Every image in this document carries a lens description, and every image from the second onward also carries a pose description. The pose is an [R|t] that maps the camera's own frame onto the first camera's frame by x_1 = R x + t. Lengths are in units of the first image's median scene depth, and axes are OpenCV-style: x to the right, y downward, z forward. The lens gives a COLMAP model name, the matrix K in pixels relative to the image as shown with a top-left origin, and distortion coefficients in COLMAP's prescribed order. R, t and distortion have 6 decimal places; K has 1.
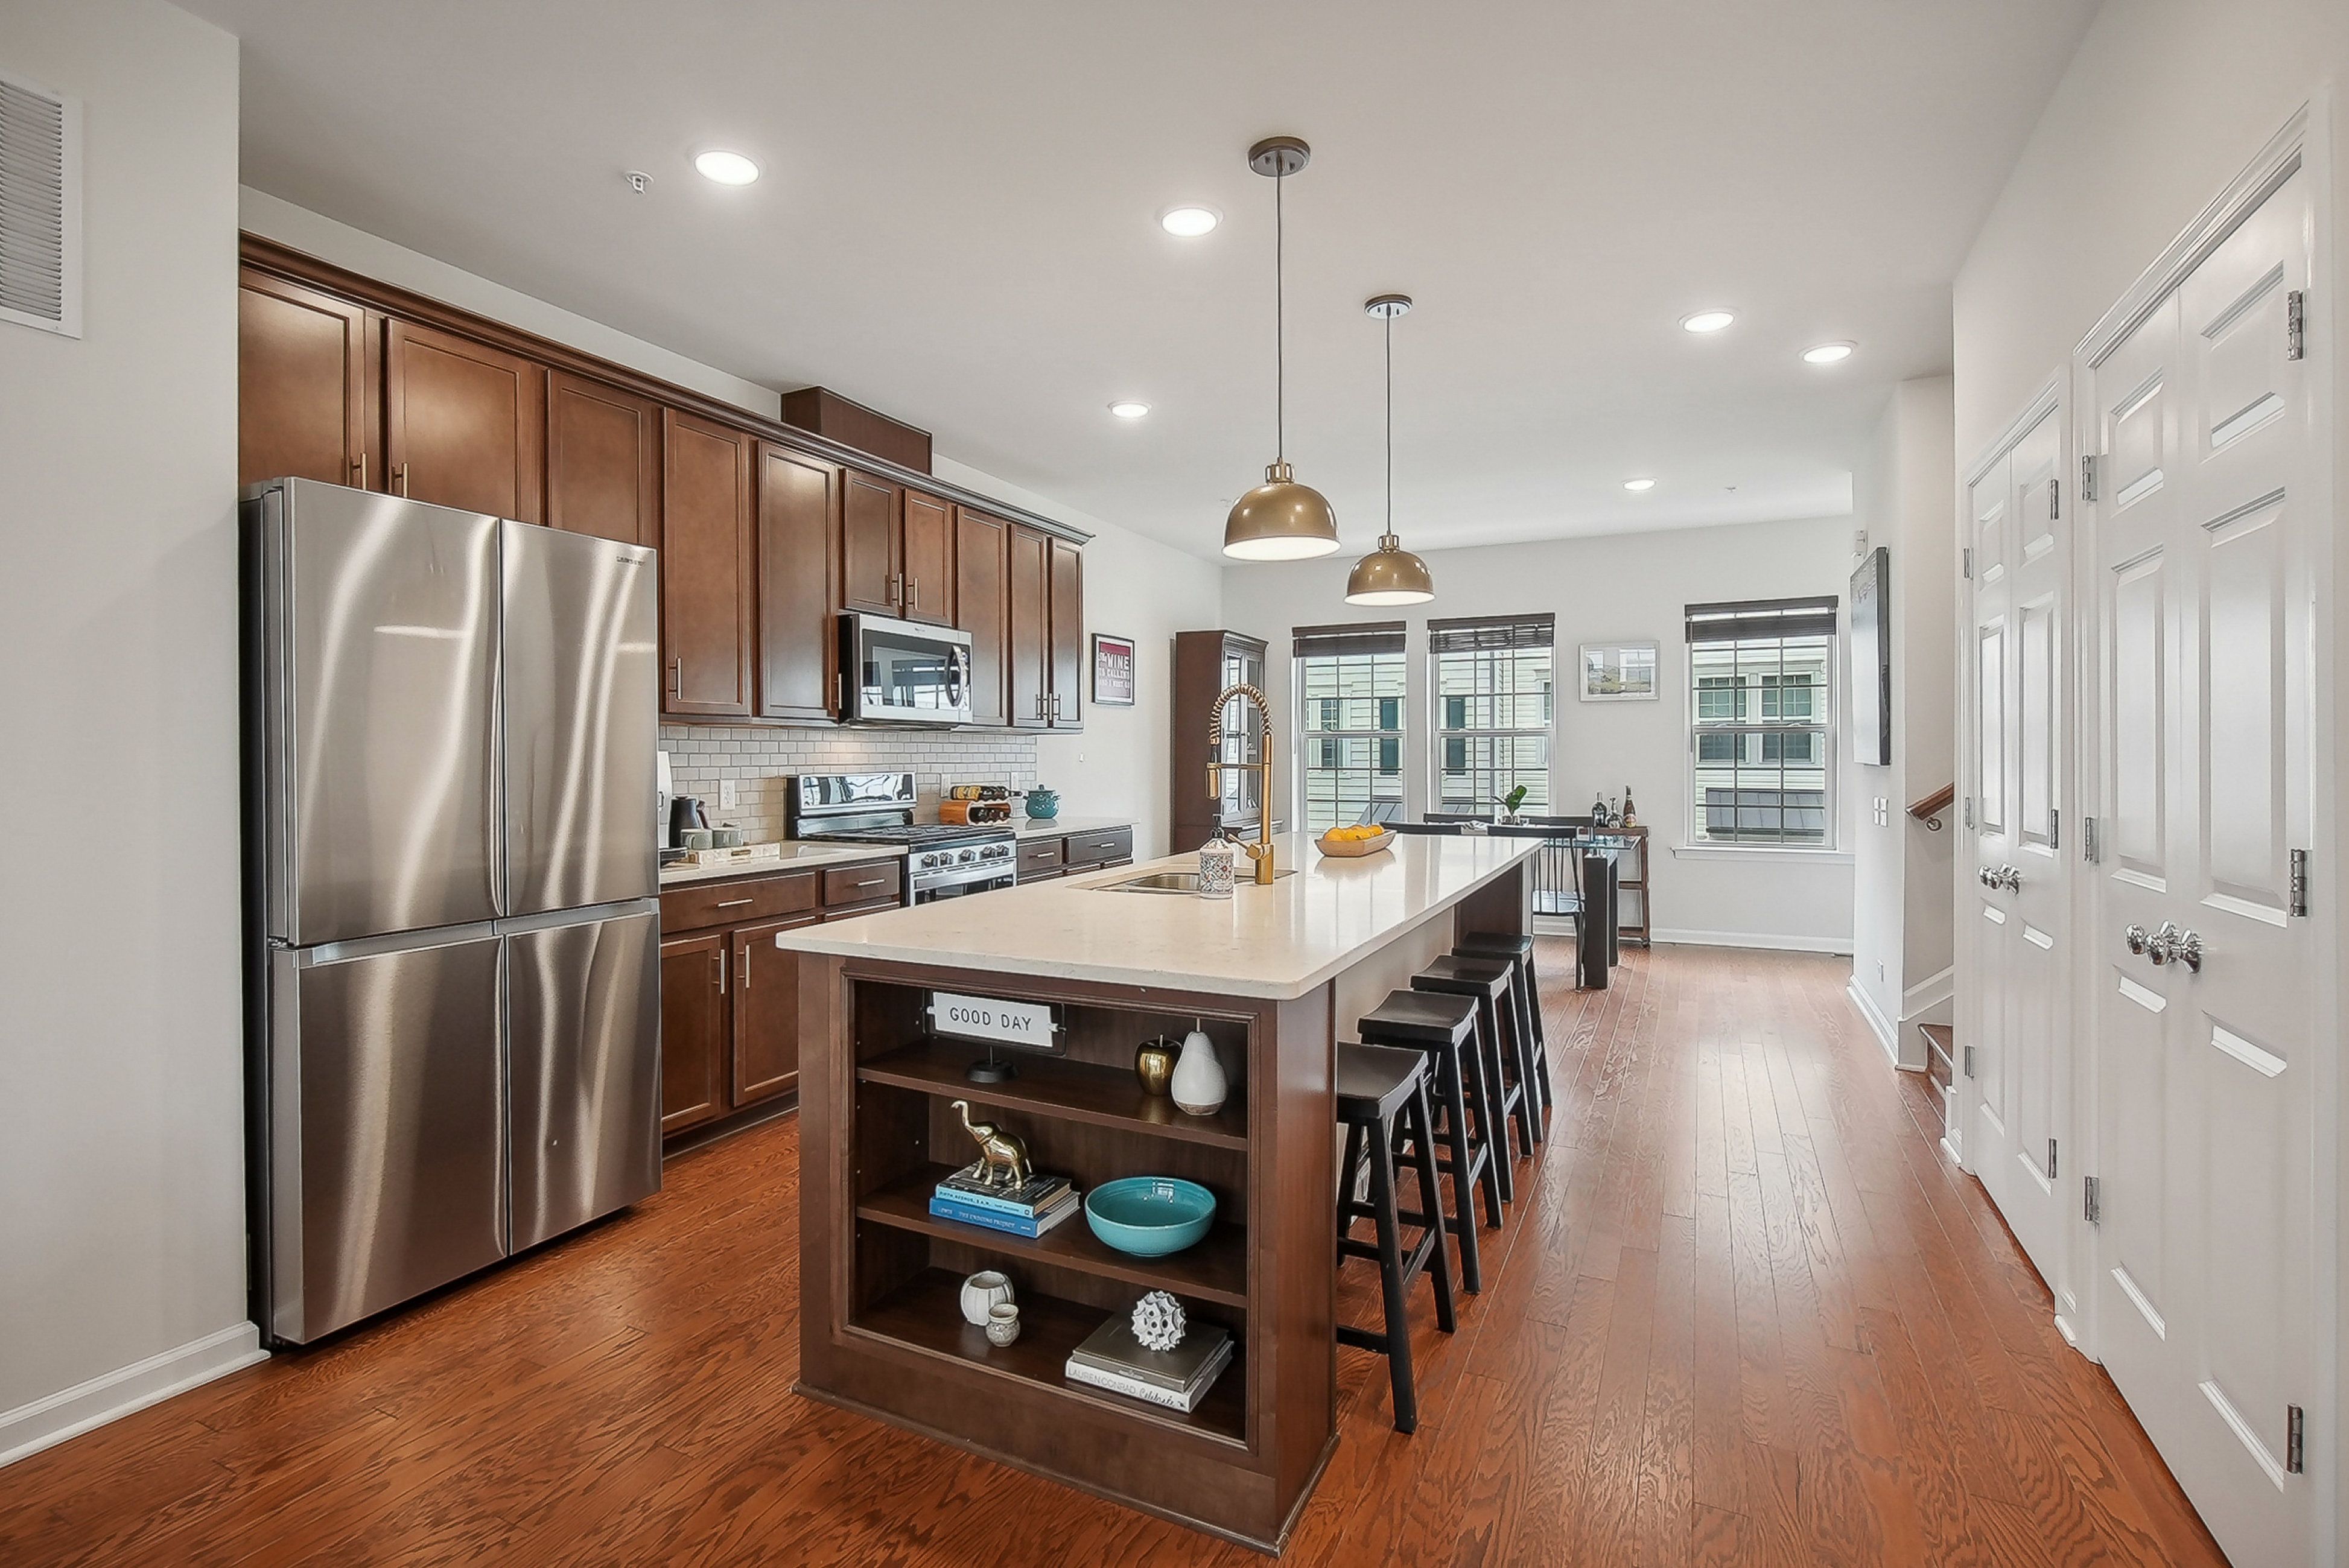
lens RADIAL K [[1151.0, 0, 1139.1], [0, 1151.0, 749.4], [0, 0, 1]] dist [-0.007404, -0.004025]
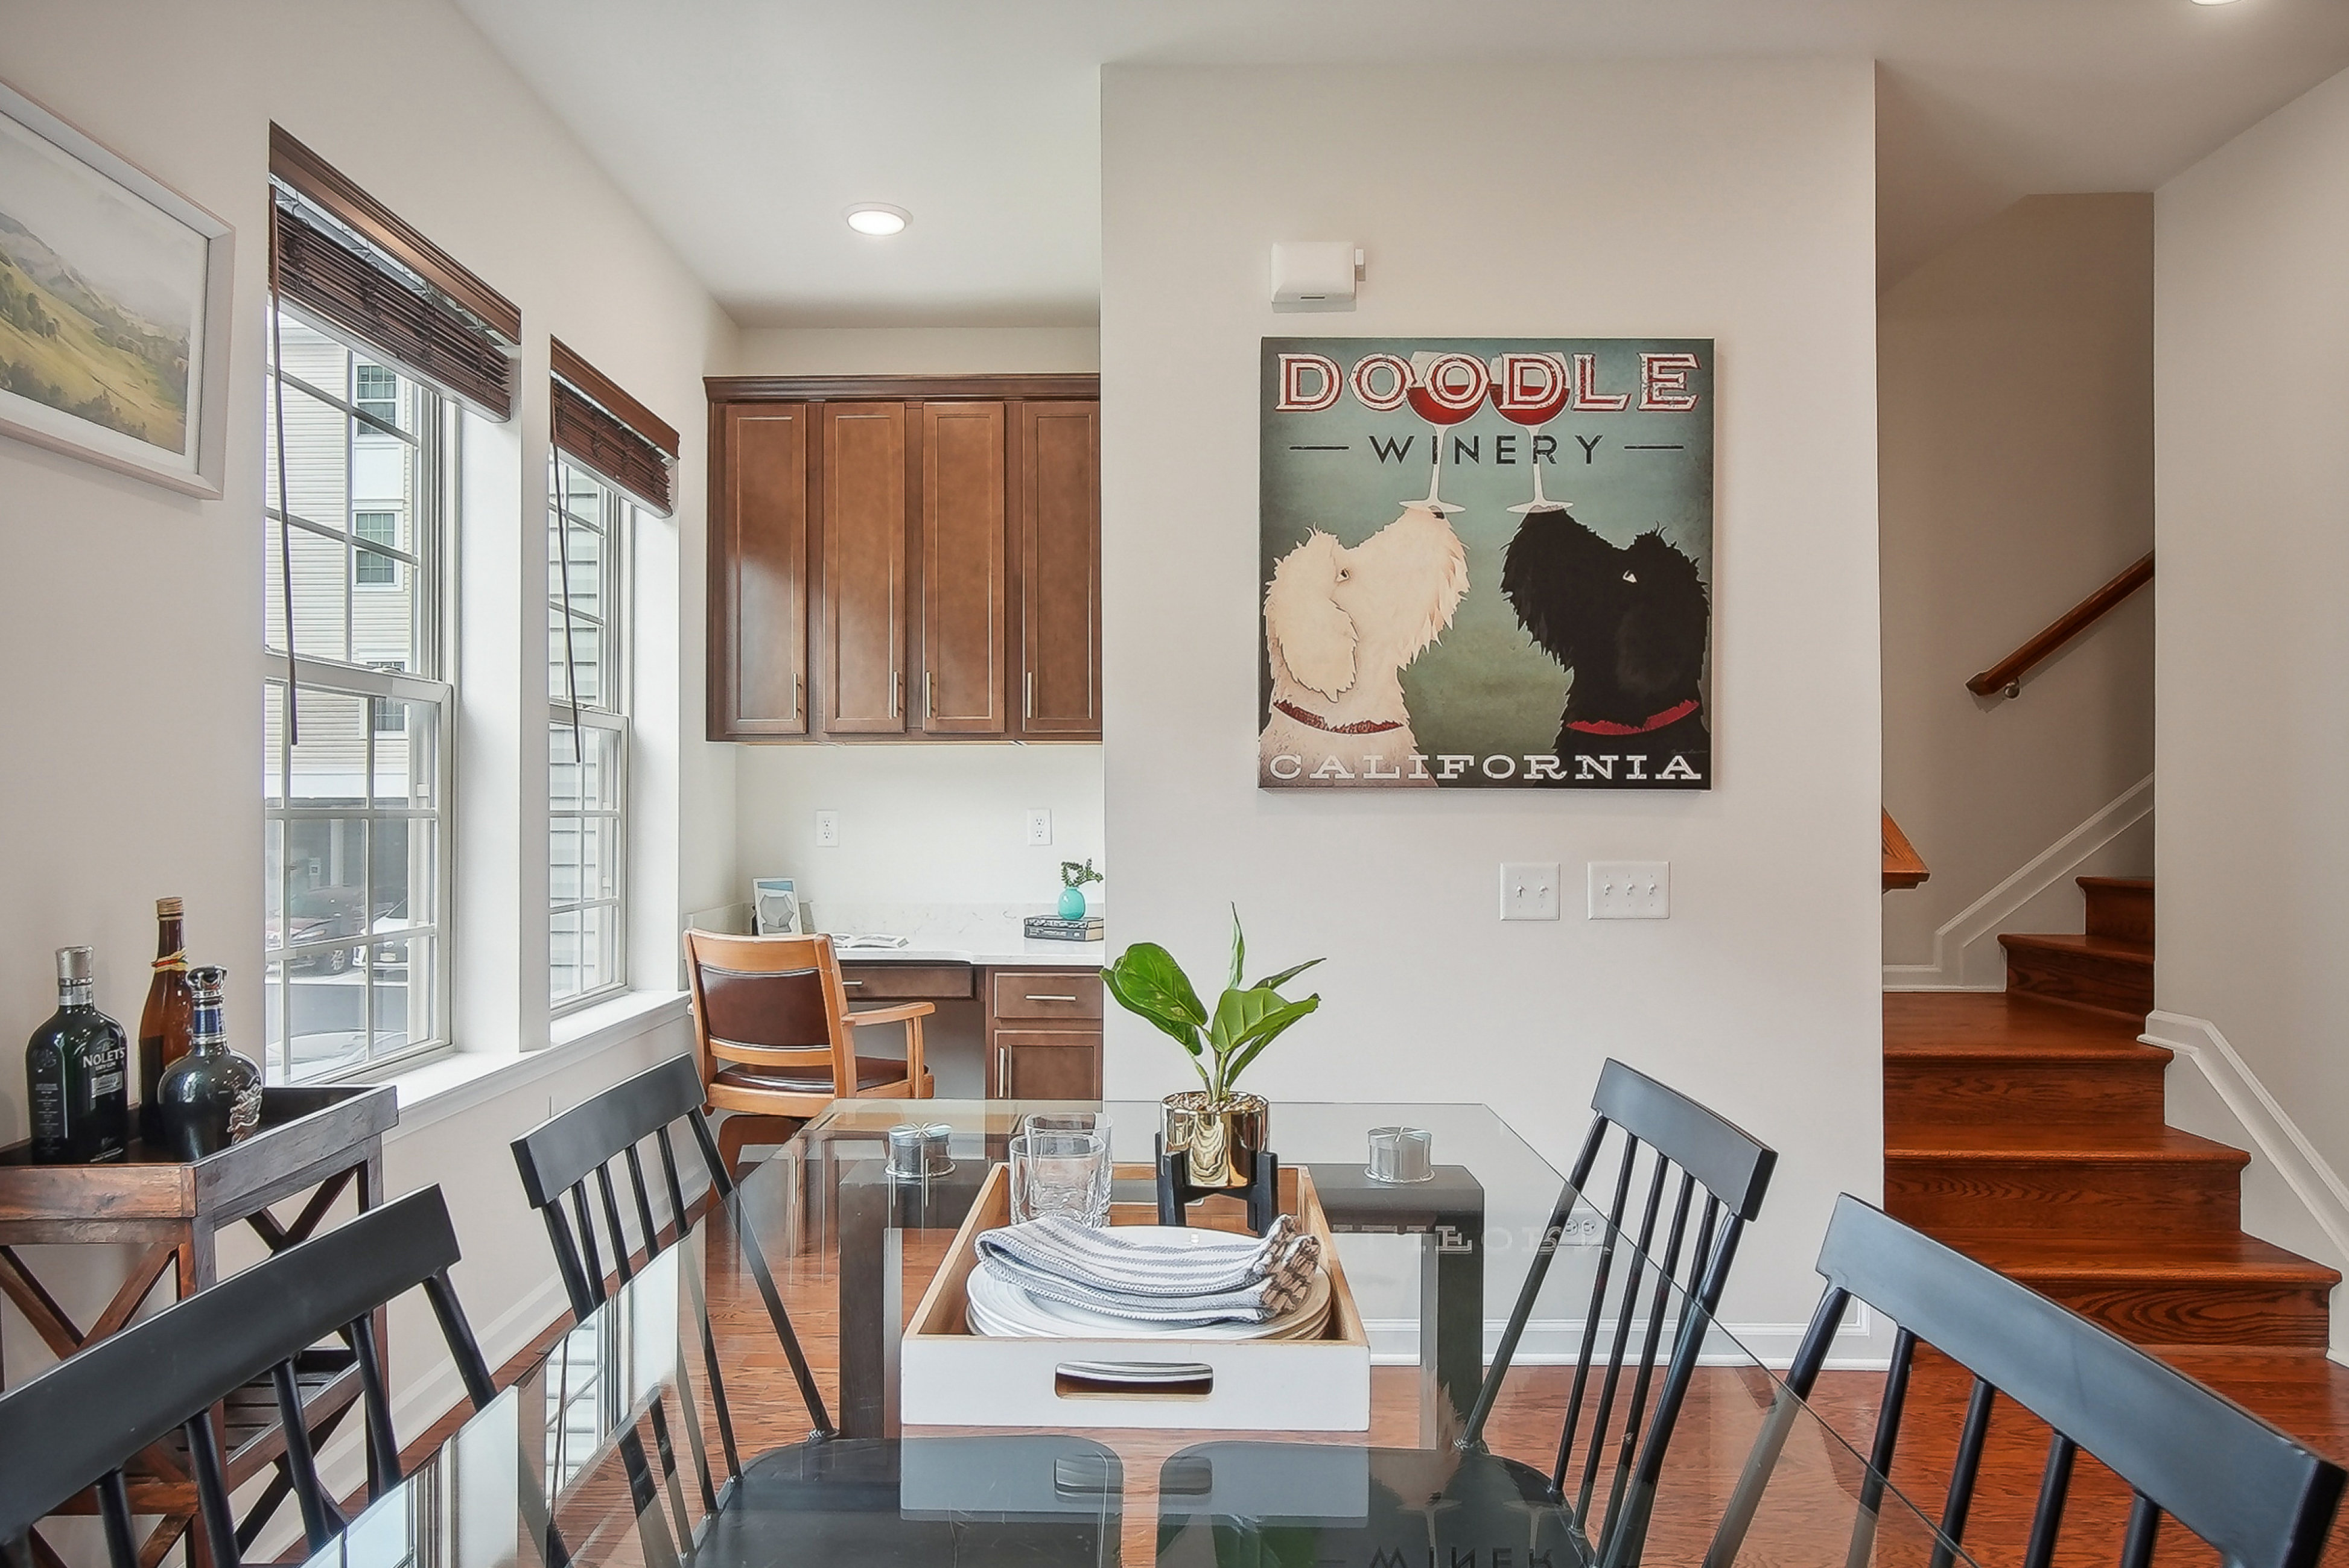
lens RADIAL K [[1423.9, 0, 1161.5], [0, 1423.9, 794.0], [0, 0, 1]] dist [-0.009627, 0.005593]
pose [[-0.430758, 0.012463, 0.902381, 0.191624], [-0.004686, 0.999860, -0.016047, 0.024419], [-0.902455, -0.011141, -0.430640, 1.382703]]
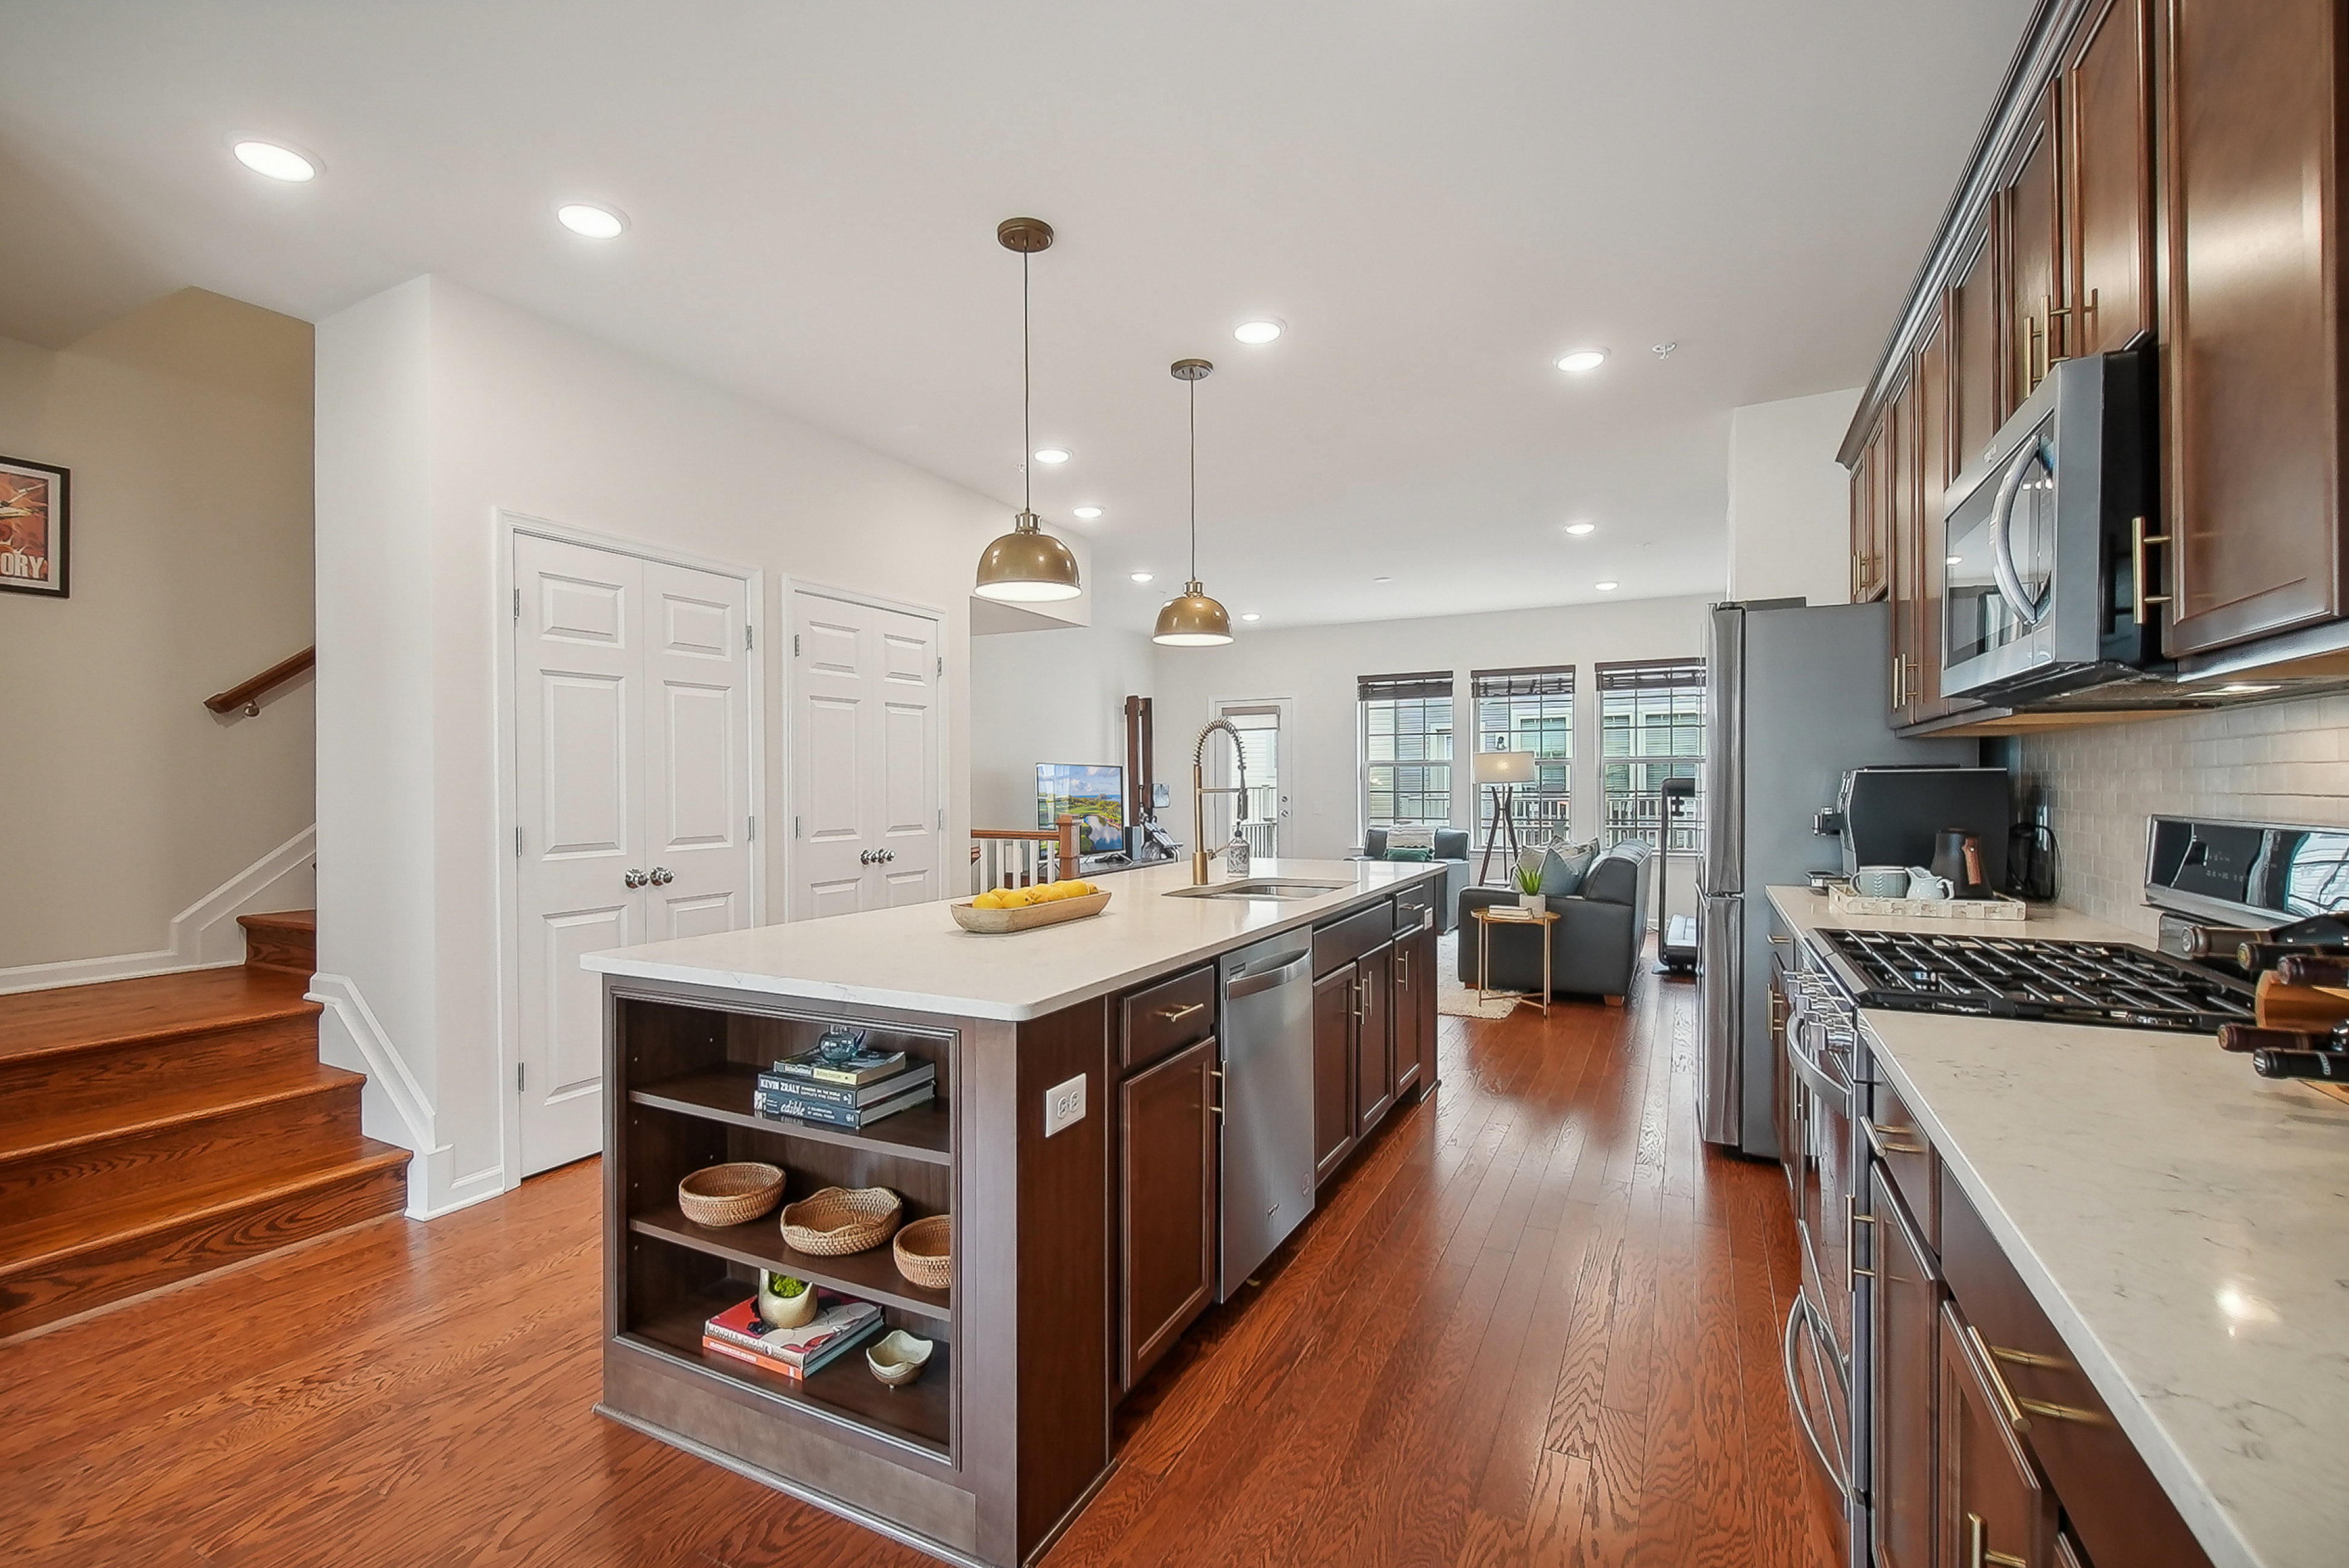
lens RADIAL K [[1052.1, 0, 1107.8], [0, 1052.1, 793.9], [0, 0, 1]] dist [-0.006028, -0.001087]
pose [[-0.998454, 0.008050, 0.054996, 0.085223], [0.008241, 0.999961, 0.003250, 0.008098], [-0.054968, 0.003698, -0.998481, 1.265177]]
